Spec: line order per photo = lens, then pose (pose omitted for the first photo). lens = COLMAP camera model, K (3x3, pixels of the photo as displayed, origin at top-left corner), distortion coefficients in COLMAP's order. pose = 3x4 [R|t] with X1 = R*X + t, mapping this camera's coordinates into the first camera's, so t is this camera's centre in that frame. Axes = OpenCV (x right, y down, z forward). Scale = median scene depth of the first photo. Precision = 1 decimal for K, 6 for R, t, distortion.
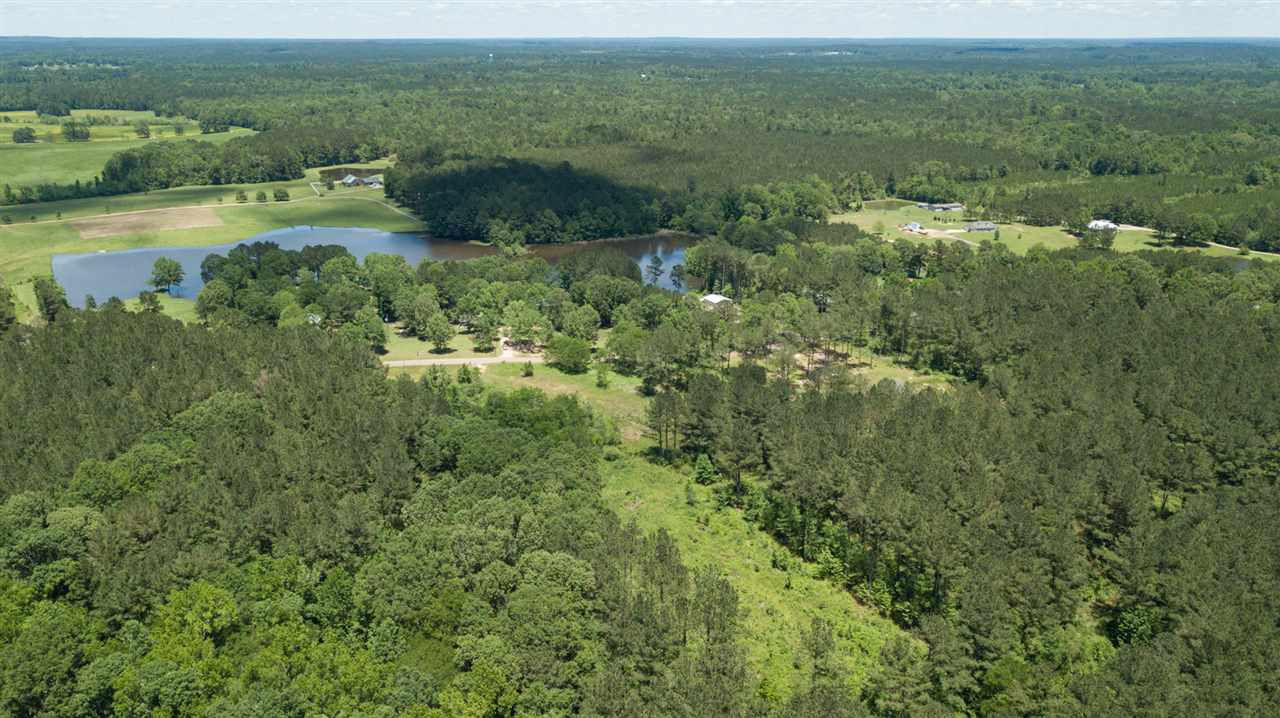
lens RADIAL K [[963.2, 0, 633.2], [0, 963.2, 361.6], [0, 0, 1]] dist [0.013590, 0.006864]
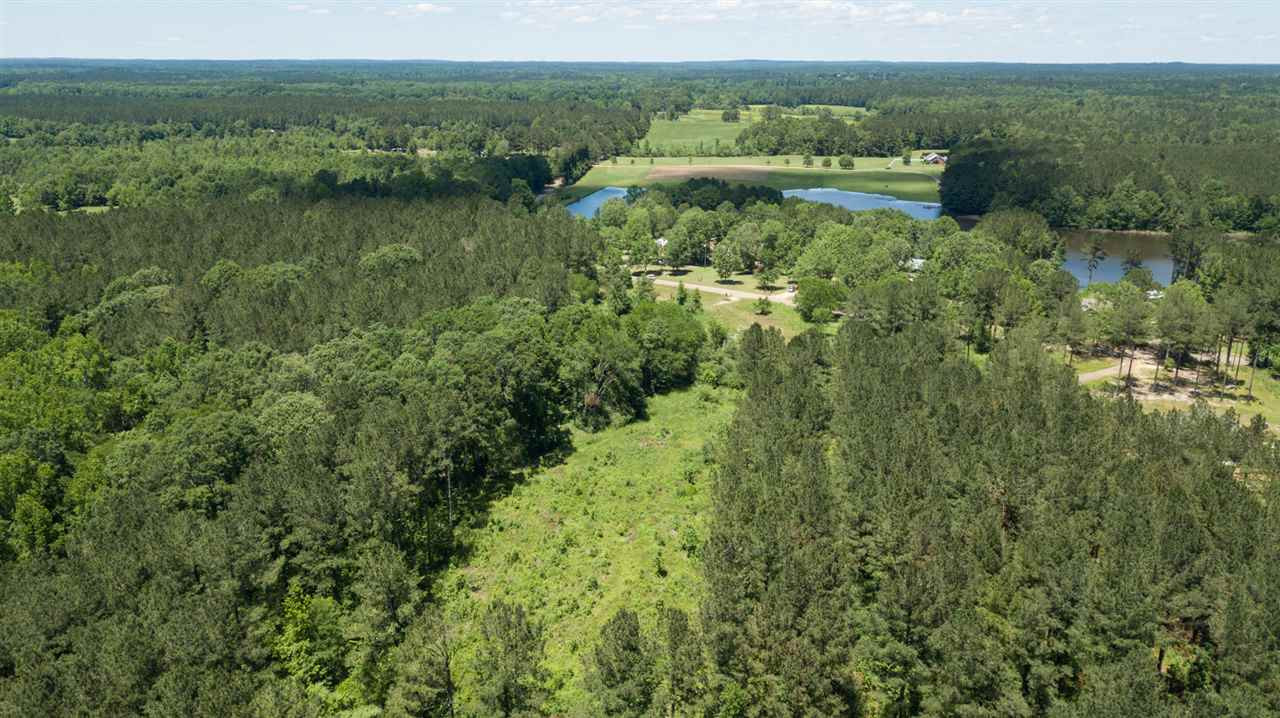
lens RADIAL K [[963.3, 0, 636.7], [0, 963.3, 363.0], [0, 0, 1]] dist [-0.000793, -0.001095]
pose [[0.744759, 0.203459, -0.635561, 0.258187], [-0.211493, 0.975257, 0.064373, 0.018622], [0.632933, 0.086474, 0.769362, 0.196885]]
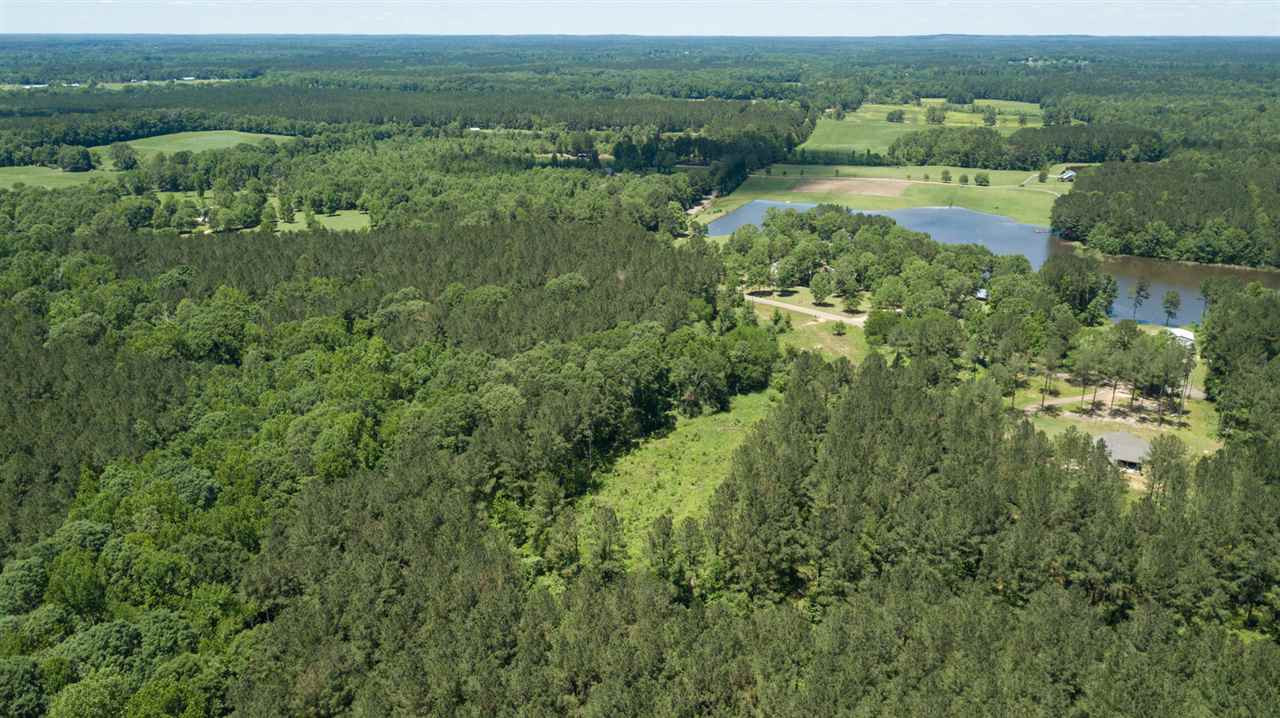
lens RADIAL K [[932.7, 0, 655.9], [0, 932.7, 373.1], [0, 0, 1]] dist [0.002522, -0.002091]
pose [[0.623193, 0.269127, -0.734303, 0.412890], [-0.251302, 0.958042, 0.137852, -0.028627], [0.740593, 0.098623, 0.664677, 0.083758]]
